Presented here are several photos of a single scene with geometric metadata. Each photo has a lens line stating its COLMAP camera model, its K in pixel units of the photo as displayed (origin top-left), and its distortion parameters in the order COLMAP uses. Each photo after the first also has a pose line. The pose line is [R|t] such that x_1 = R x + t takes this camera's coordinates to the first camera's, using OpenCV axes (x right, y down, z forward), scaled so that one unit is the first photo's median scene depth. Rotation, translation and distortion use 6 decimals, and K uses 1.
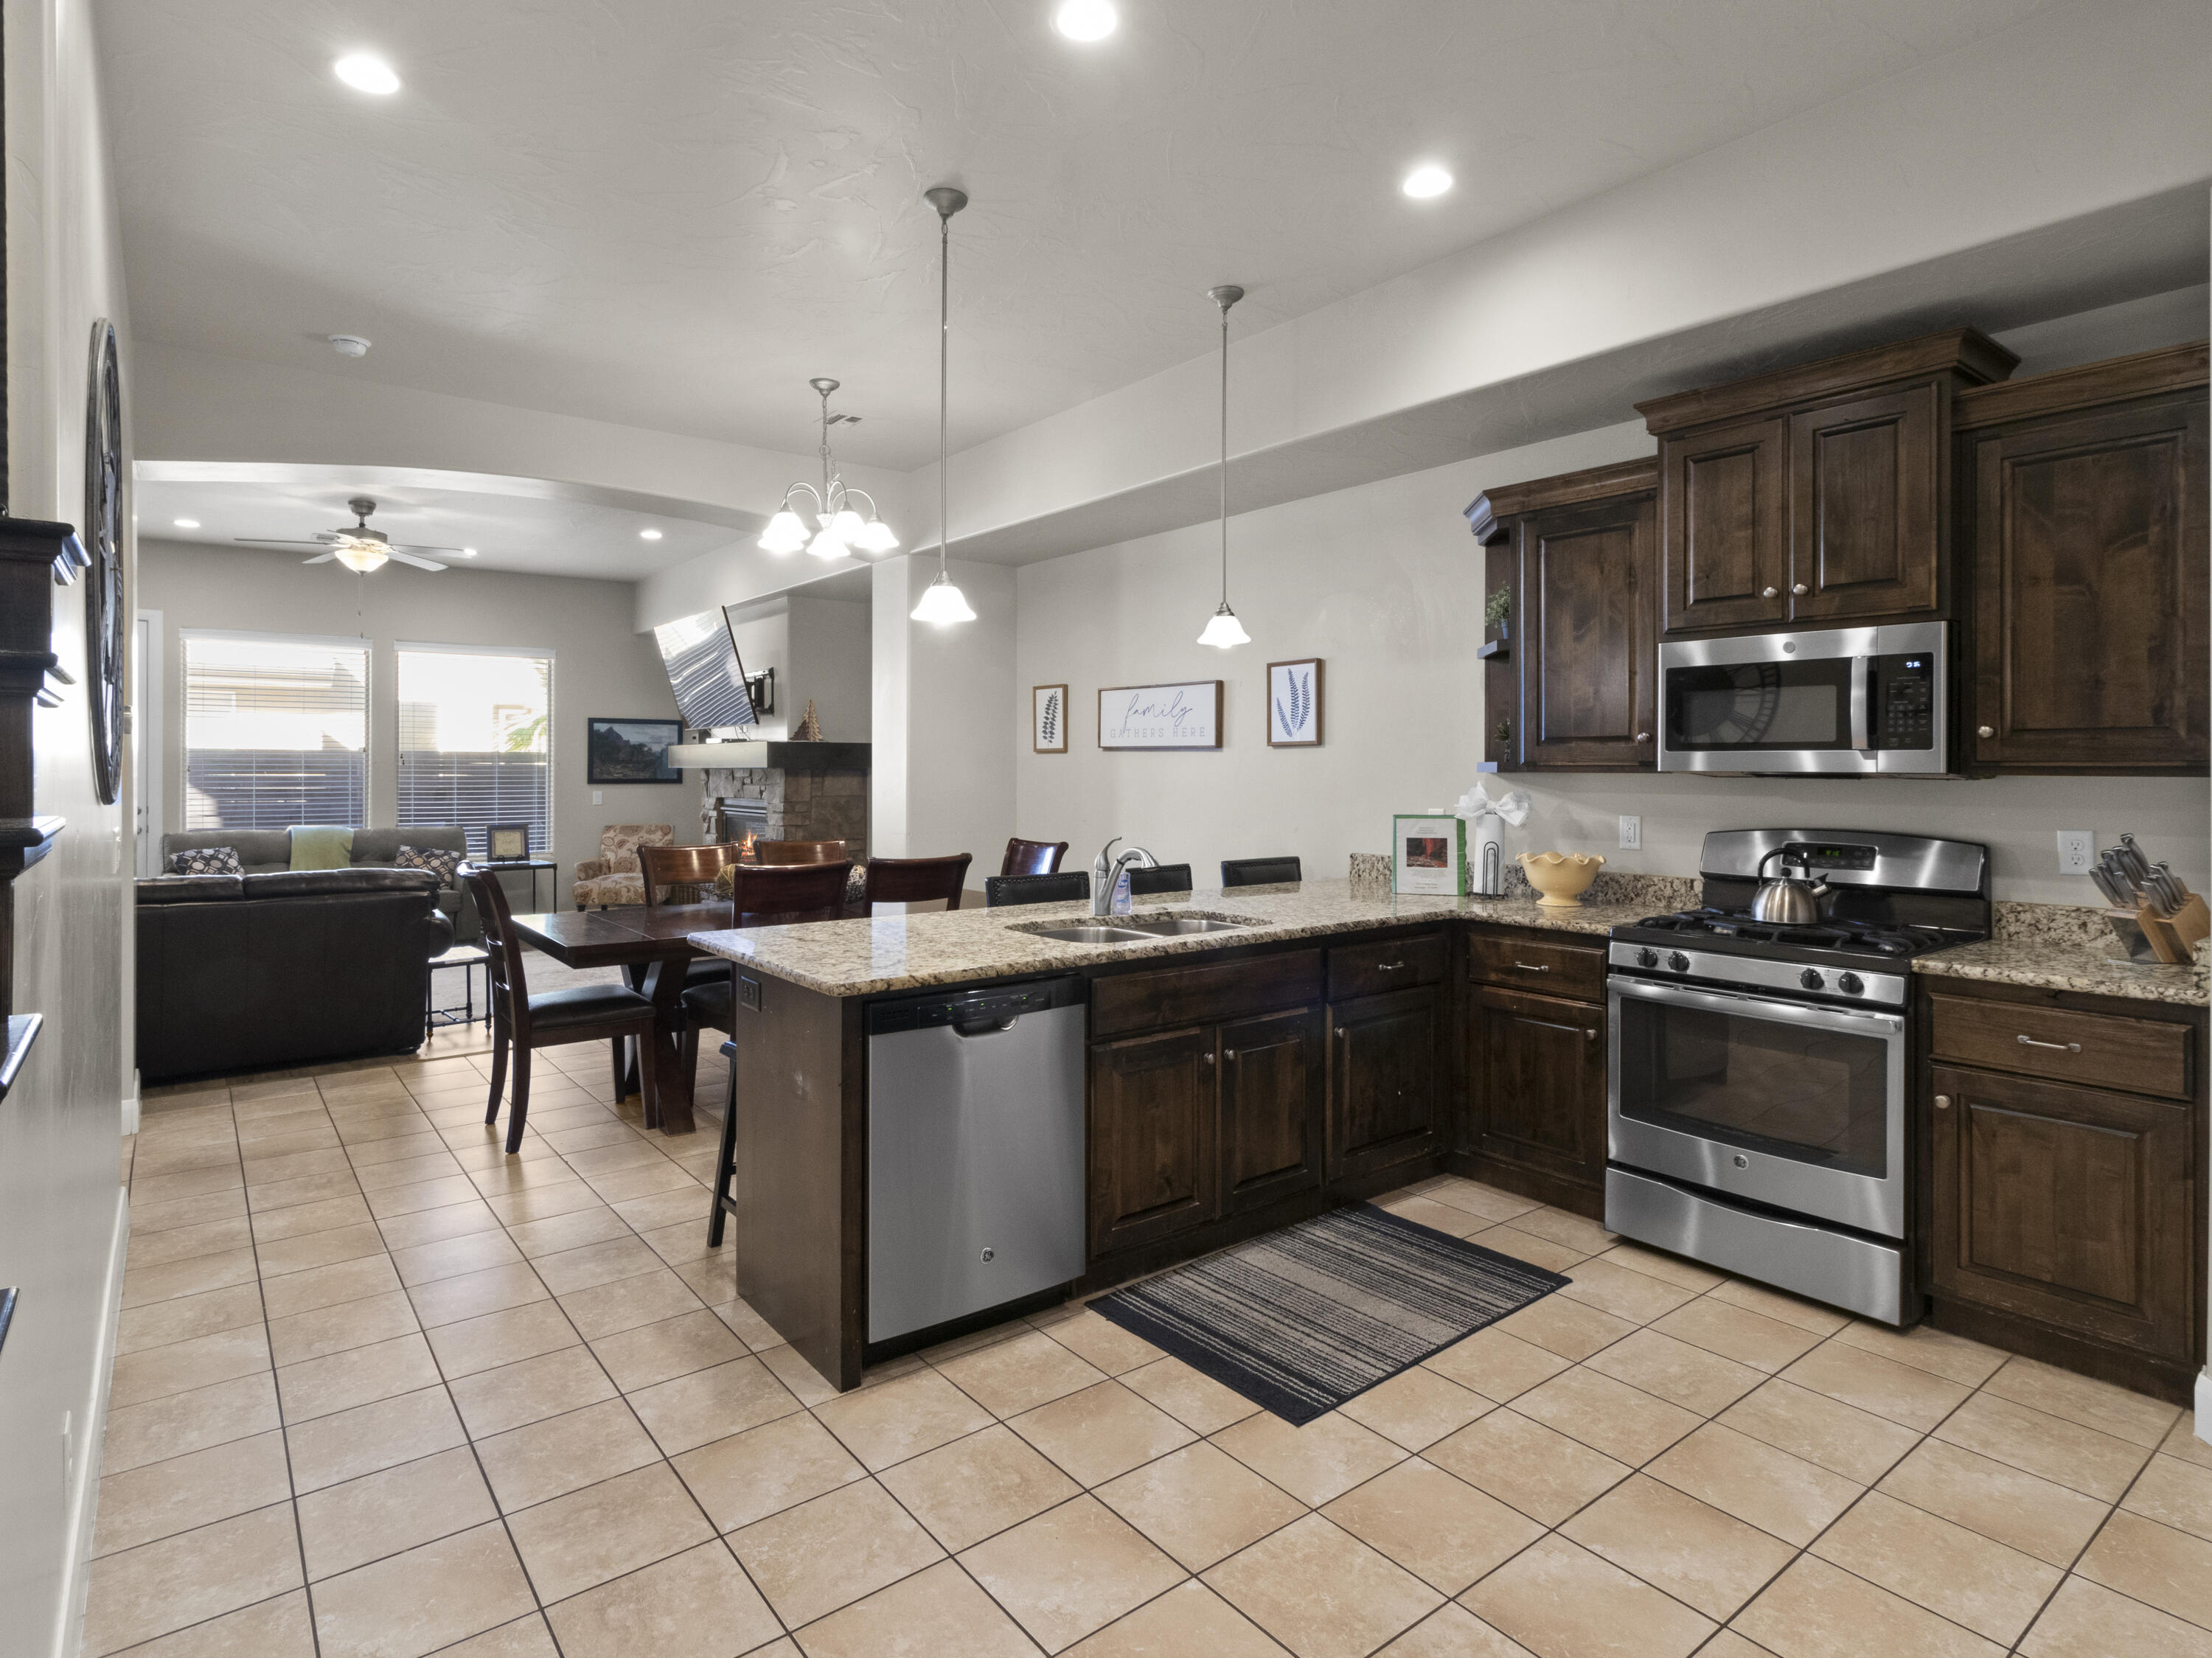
lens RADIAL K [[1190.3, 0, 1092.5], [0, 1190.3, 764.3], [0, 0, 1]] dist [0.001137, 0.000315]
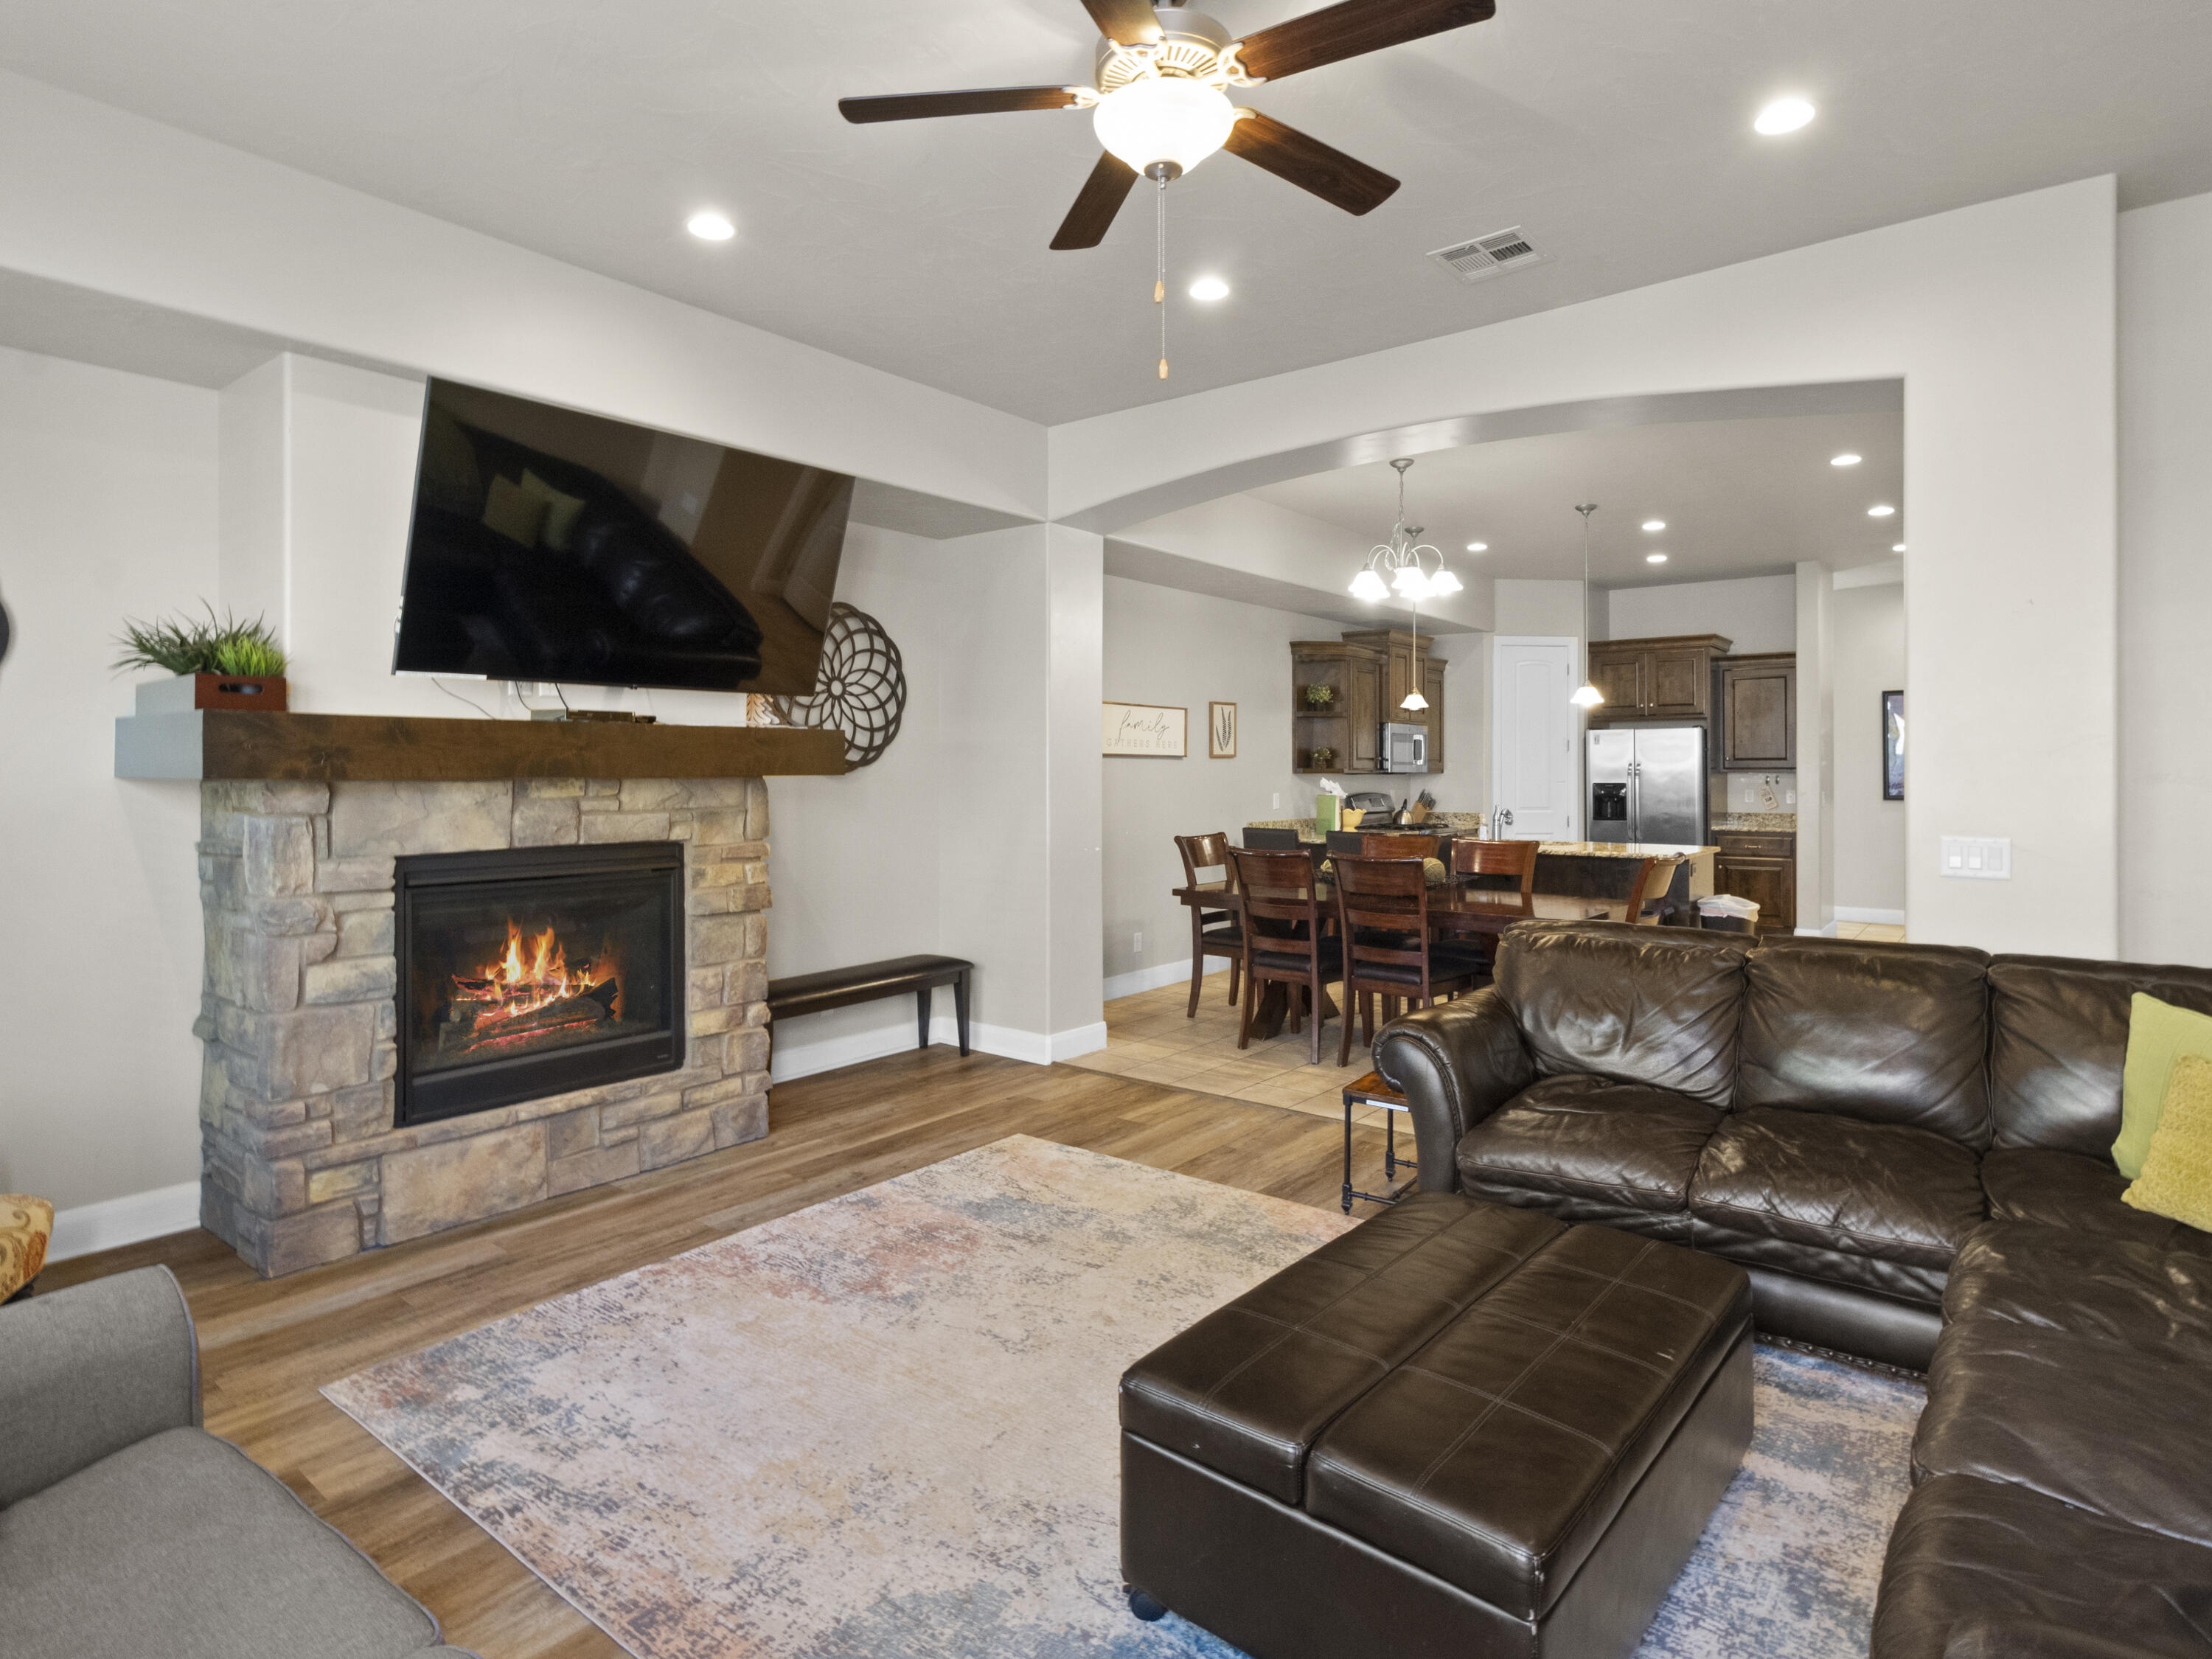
lens RADIAL K [[1177.9, 0, 1103.1], [0, 1177.9, 773.0], [0, 0, 1]] dist [0.001025, 0.000852]
pose [[-0.237589, -0.004876, 0.971353, -1.946102], [-0.002199, 0.999988, 0.004481, -0.003046], [-0.971363, -0.001072, -0.237597, 2.314056]]
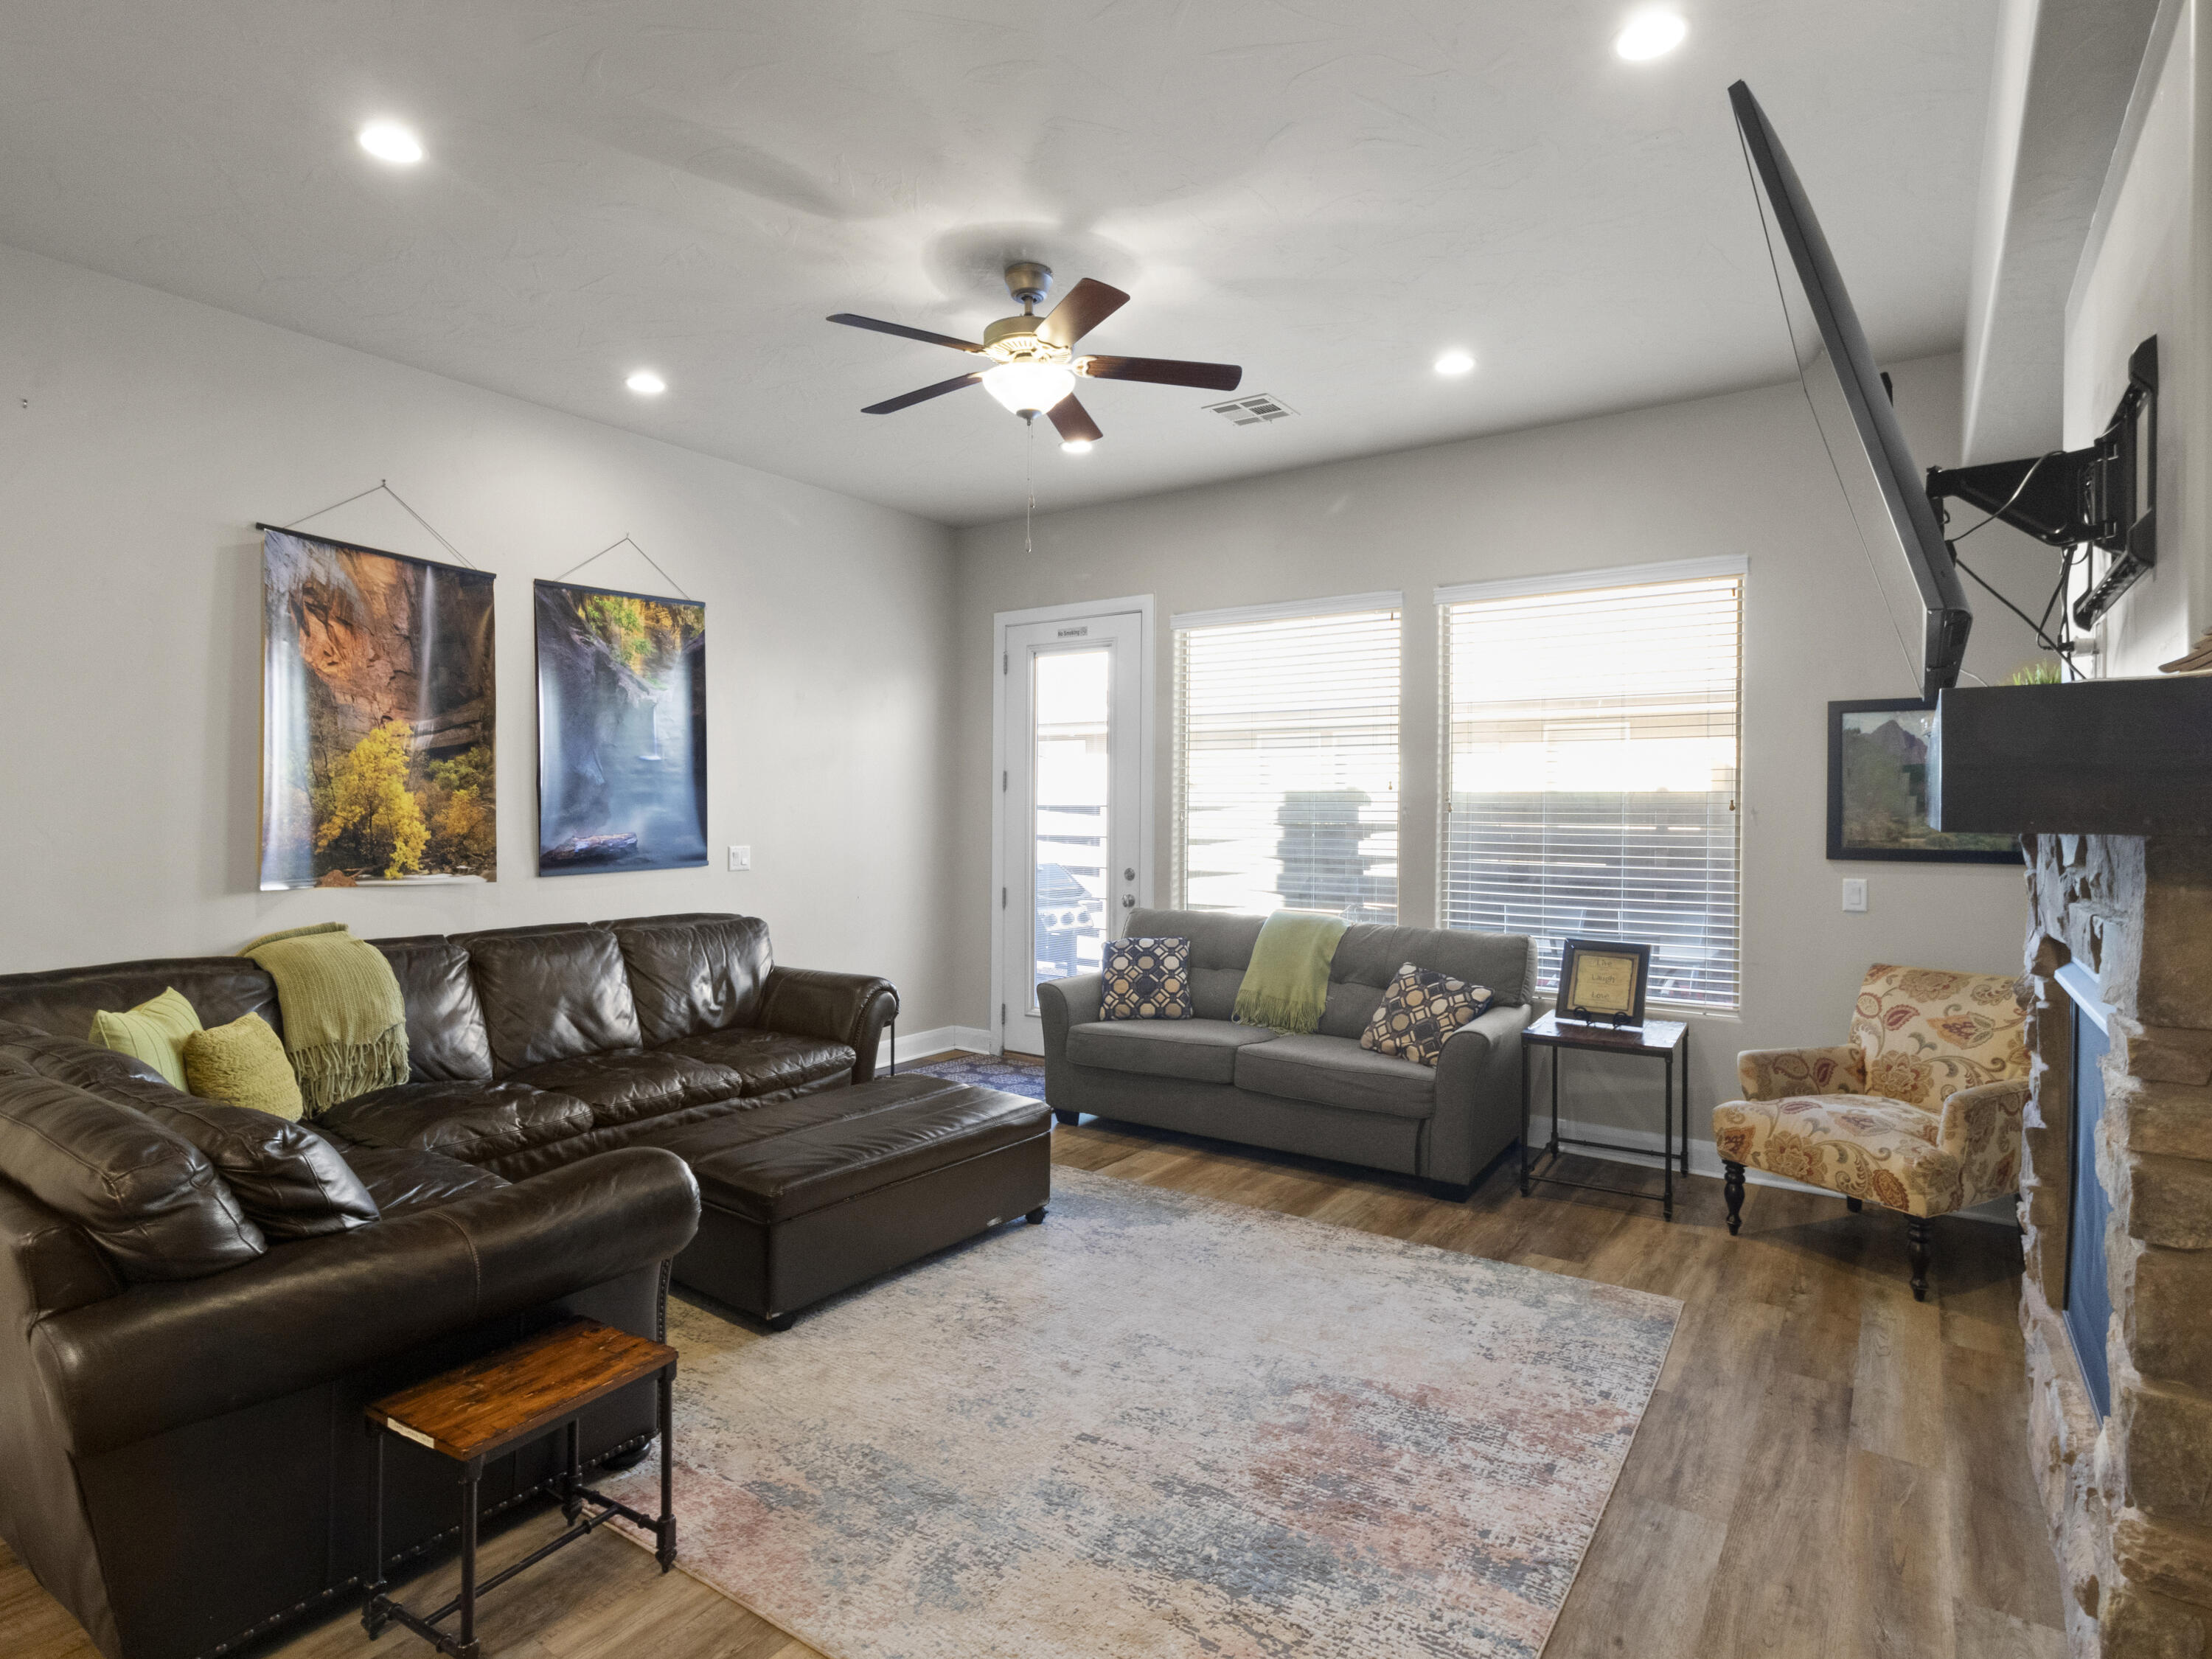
lens RADIAL K [[1161.5, 0, 1099.0], [0, 1161.5, 813.5], [0, 0, 1]] dist [-0.000655, 0.001136]
pose [[0.299349, 0.005166, -0.954130, -0.325739], [-0.003713, 0.999984, 0.004249, -0.002093], [0.954137, 0.002271, 0.299363, 1.882223]]
